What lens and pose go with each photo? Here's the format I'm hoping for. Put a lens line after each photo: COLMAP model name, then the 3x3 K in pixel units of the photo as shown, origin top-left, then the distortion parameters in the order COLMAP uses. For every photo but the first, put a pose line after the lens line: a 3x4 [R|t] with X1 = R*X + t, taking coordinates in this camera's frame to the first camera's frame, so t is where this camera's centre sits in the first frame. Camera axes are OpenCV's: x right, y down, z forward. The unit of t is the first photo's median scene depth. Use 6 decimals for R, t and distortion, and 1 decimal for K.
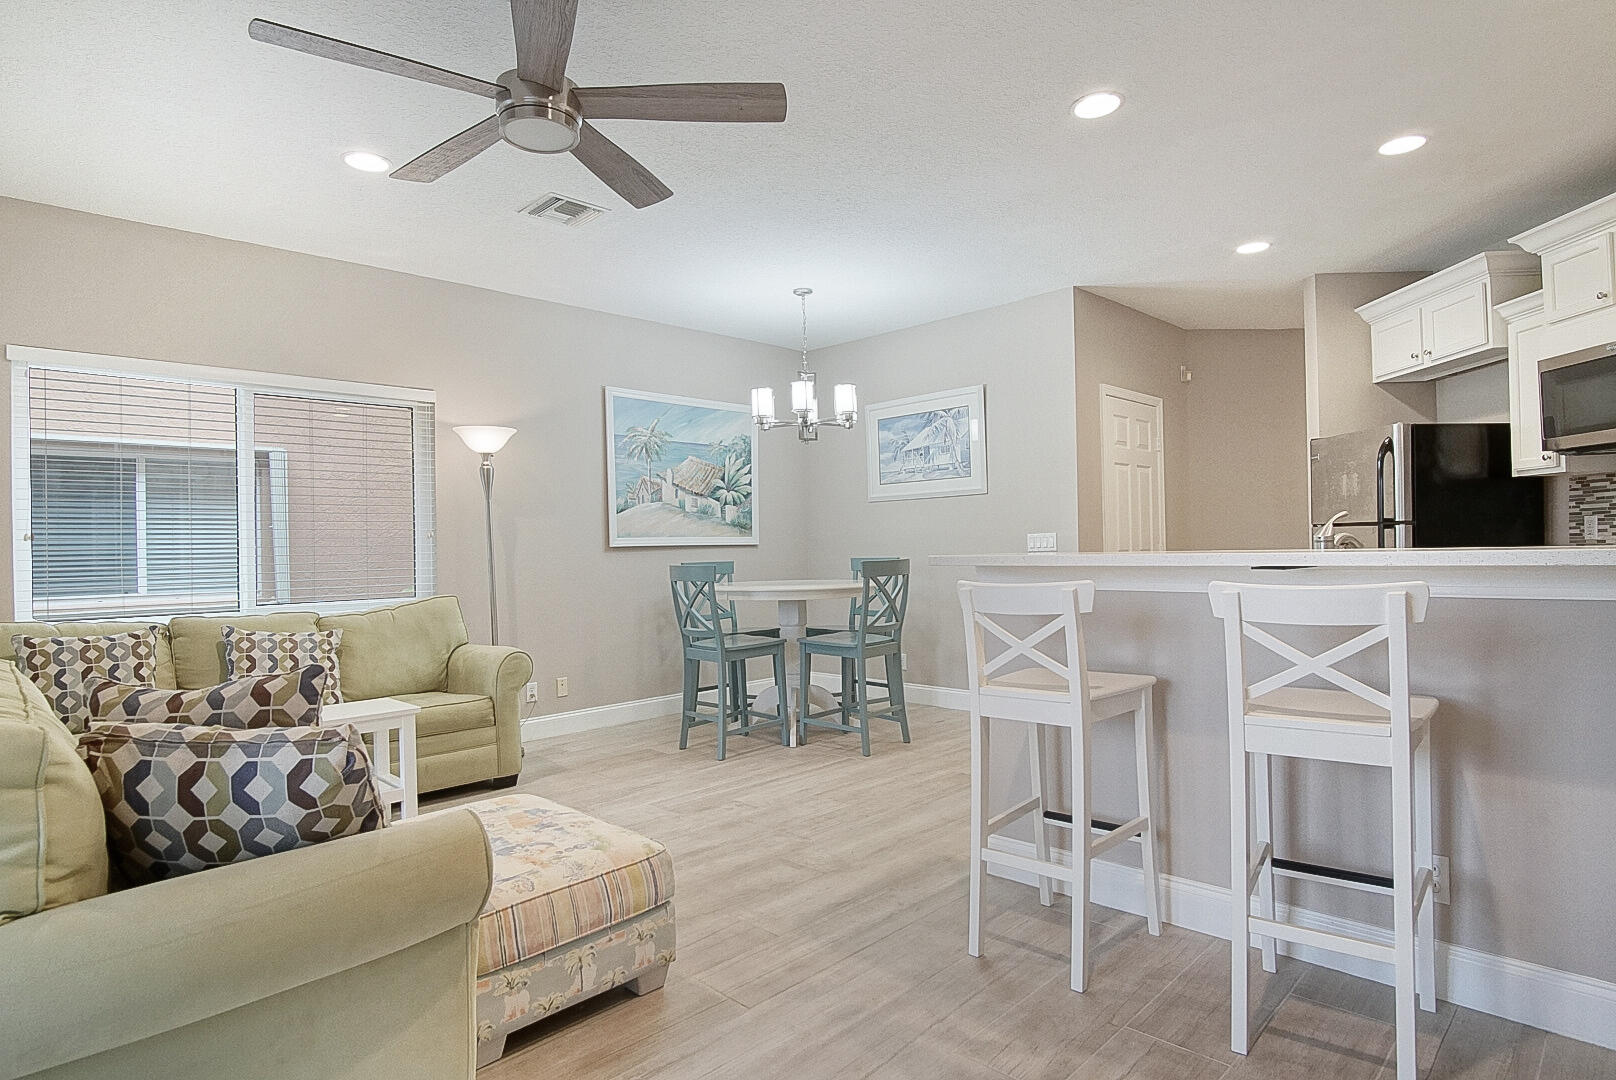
lens RADIAL K [[869.2, 0, 814.8], [0, 869.2, 557.7], [0, 0, 1]] dist [-0.027905, 0.004616]
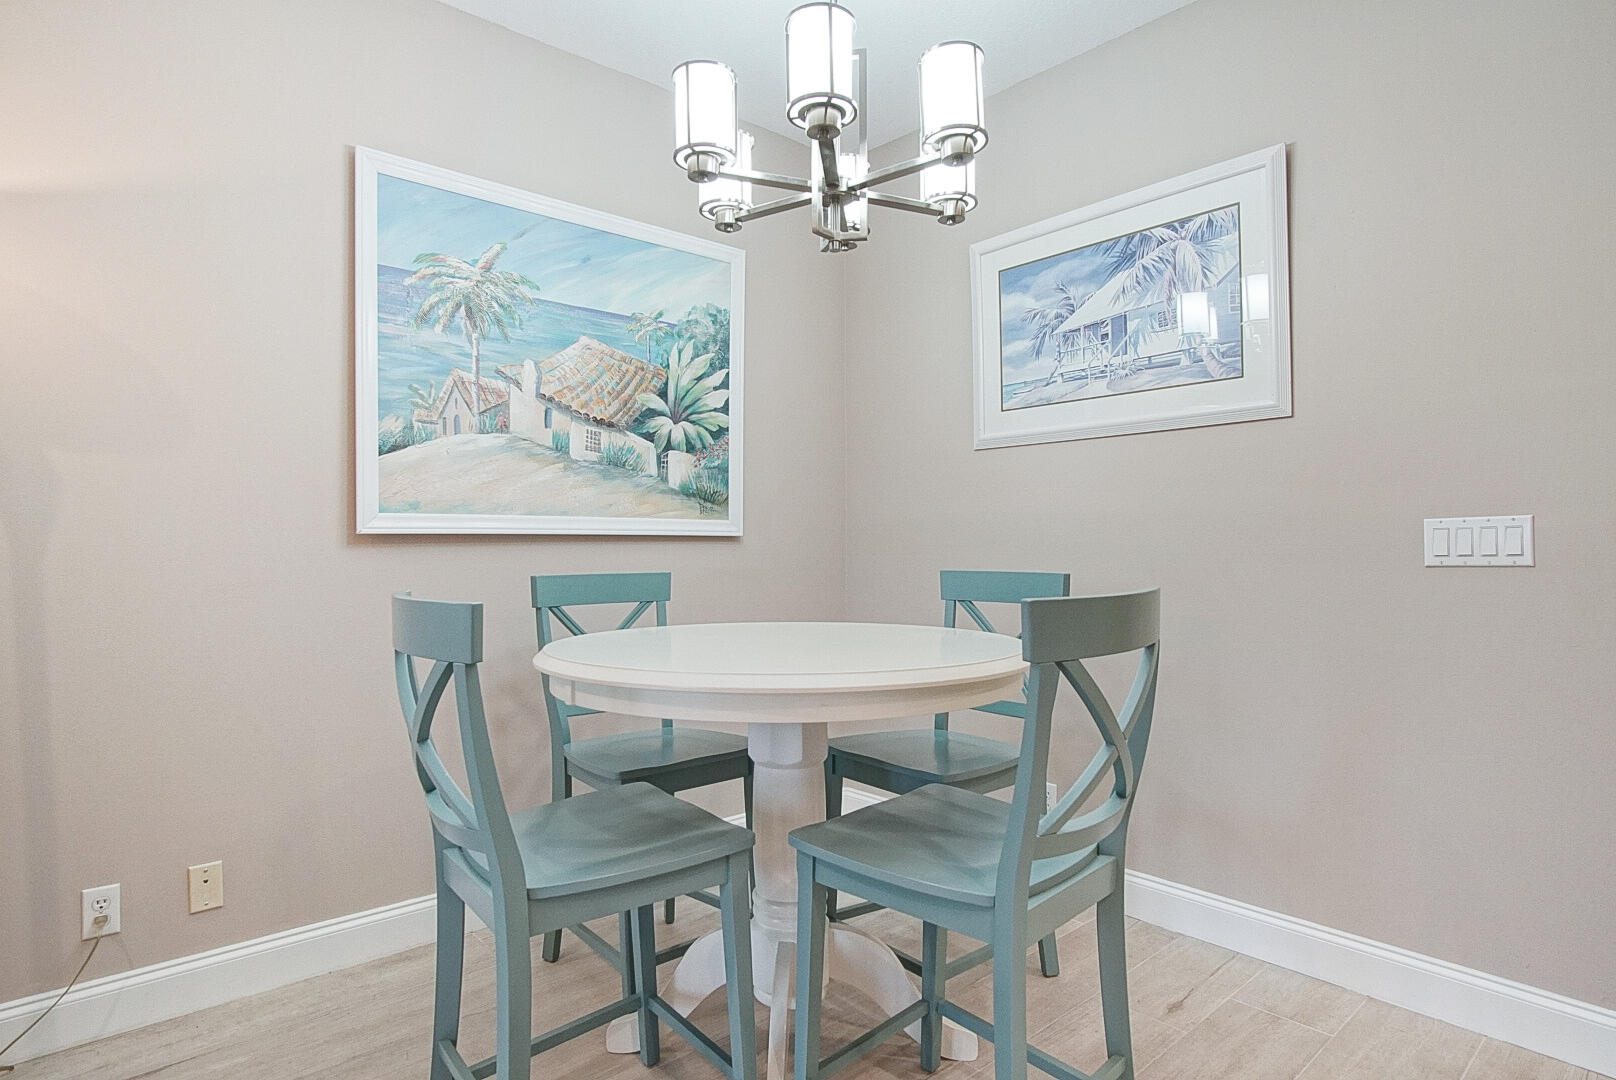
lens RADIAL K [[869.2, 0, 802.7], [0, 869.2, 541.8], [0, 0, 1]] dist [-0.027905, 0.004616]
pose [[0.997252, 0.017740, -0.071929, 0.003995], [-0.018693, 0.999746, -0.012599, -0.006899], [0.071687, 0.013909, 0.997330, 0.551264]]
